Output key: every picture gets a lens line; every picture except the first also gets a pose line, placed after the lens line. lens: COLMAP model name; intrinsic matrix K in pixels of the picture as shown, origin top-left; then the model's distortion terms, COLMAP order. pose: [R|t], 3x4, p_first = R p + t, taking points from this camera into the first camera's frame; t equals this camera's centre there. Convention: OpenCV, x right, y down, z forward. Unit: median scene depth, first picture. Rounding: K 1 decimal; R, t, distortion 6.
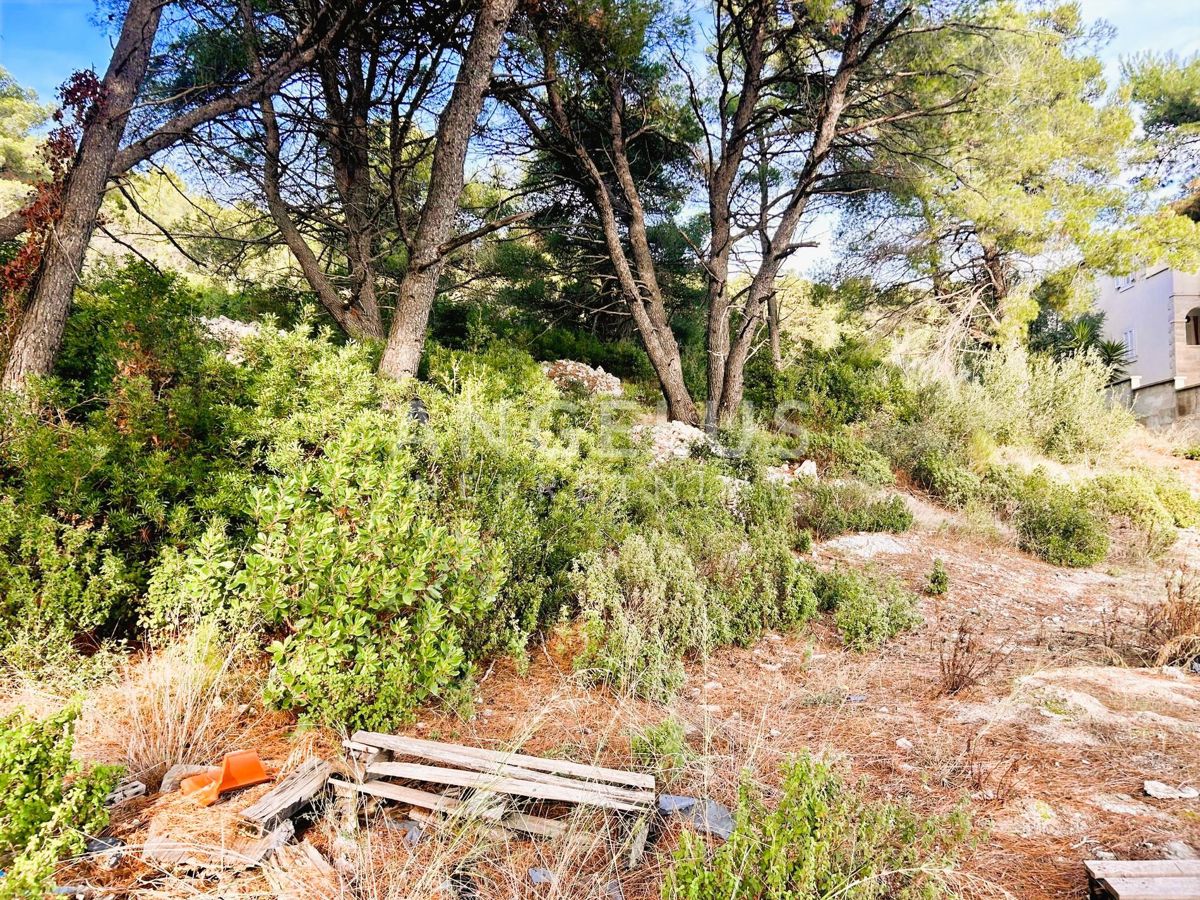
lens RADIAL K [[906.3, 0, 600.8], [0, 906.3, 459.7], [0, 0, 1]] dist [0.058015, -0.065552]
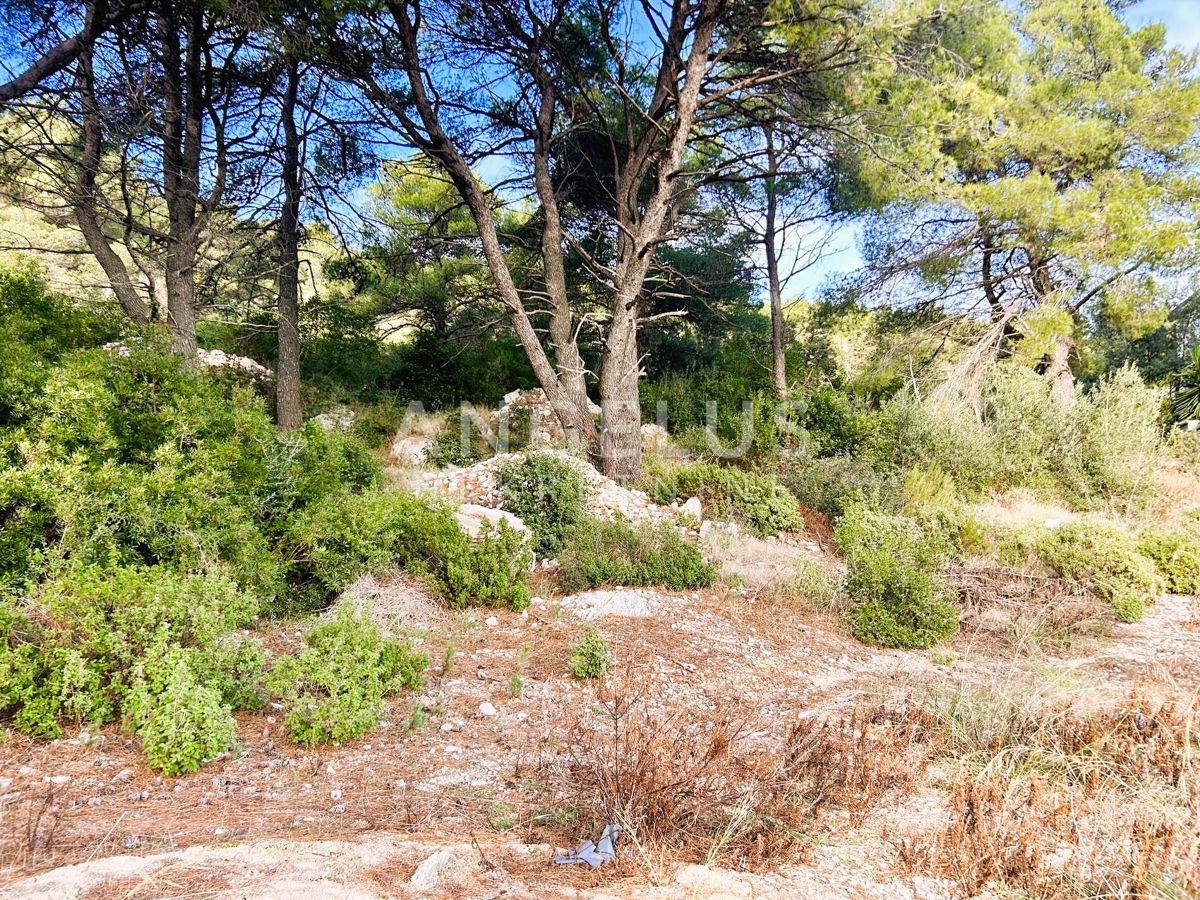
lens RADIAL K [[906.3, 0, 600.8], [0, 906.3, 459.7], [0, 0, 1]] dist [0.058015, -0.065552]
pose [[0.983606, 0.006103, -0.180228, 0.259206], [-0.014599, 0.998841, -0.045855, 0.005090], [0.179739, 0.047734, 0.982555, 0.149614]]
